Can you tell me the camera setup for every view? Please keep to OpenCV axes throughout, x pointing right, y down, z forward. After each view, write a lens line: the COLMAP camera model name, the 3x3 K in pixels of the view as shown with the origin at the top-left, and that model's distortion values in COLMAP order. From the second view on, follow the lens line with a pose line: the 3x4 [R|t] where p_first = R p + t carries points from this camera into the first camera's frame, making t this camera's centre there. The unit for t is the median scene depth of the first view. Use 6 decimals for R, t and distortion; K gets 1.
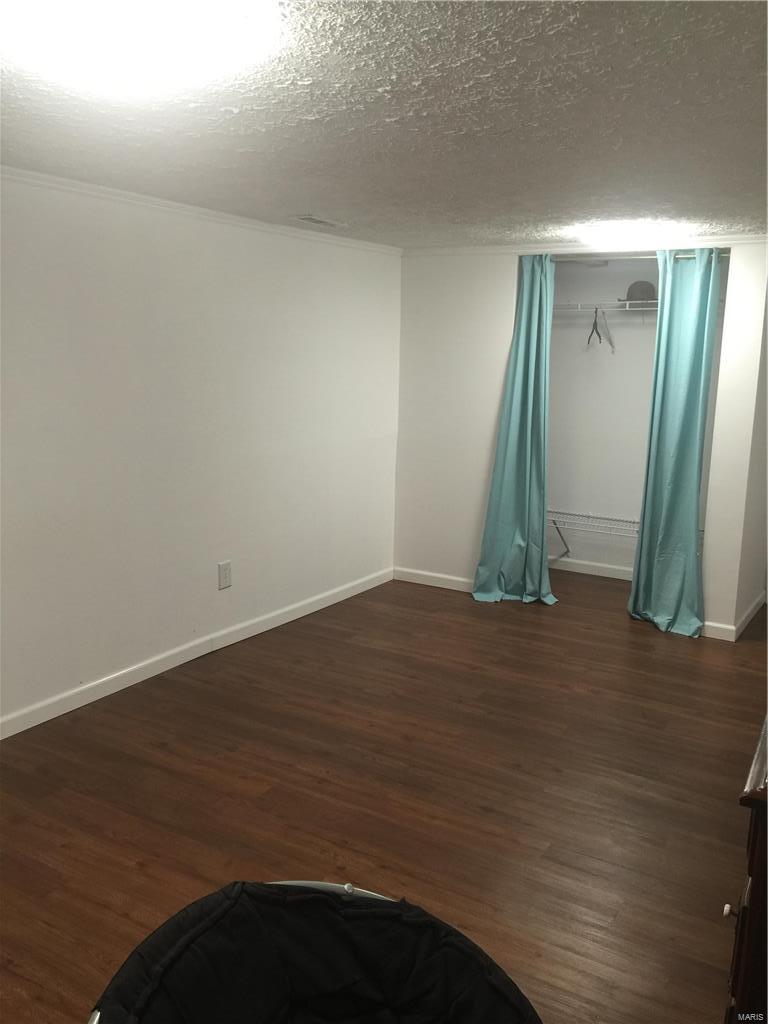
lens RADIAL K [[883.8, 0, 387.8], [0, 883.8, 502.7], [0, 0, 1]] dist [0.051330, -0.023340]
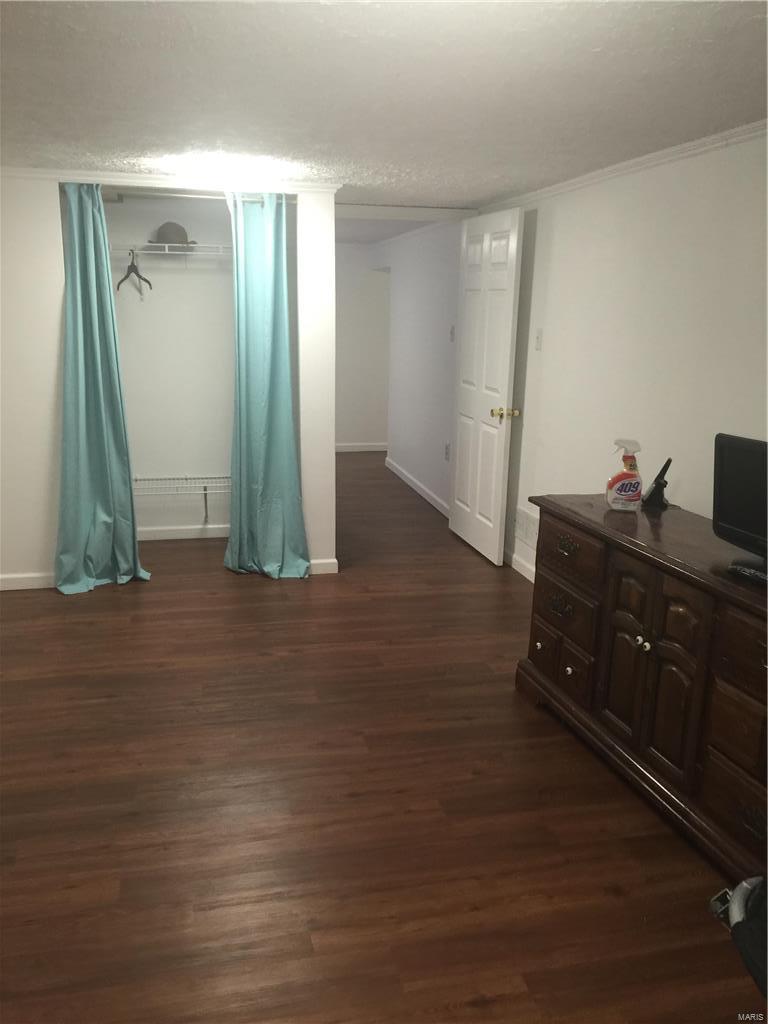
lens RADIAL K [[883.8, 0, 384.0], [0, 883.8, 522.9], [0, 0, 1]] dist [0.051330, -0.023340]
pose [[0.714910, -0.180322, 0.675565, -0.265423], [0.124256, 0.983559, 0.131039, -0.034641], [-0.688087, -0.009738, 0.725563, 0.173327]]
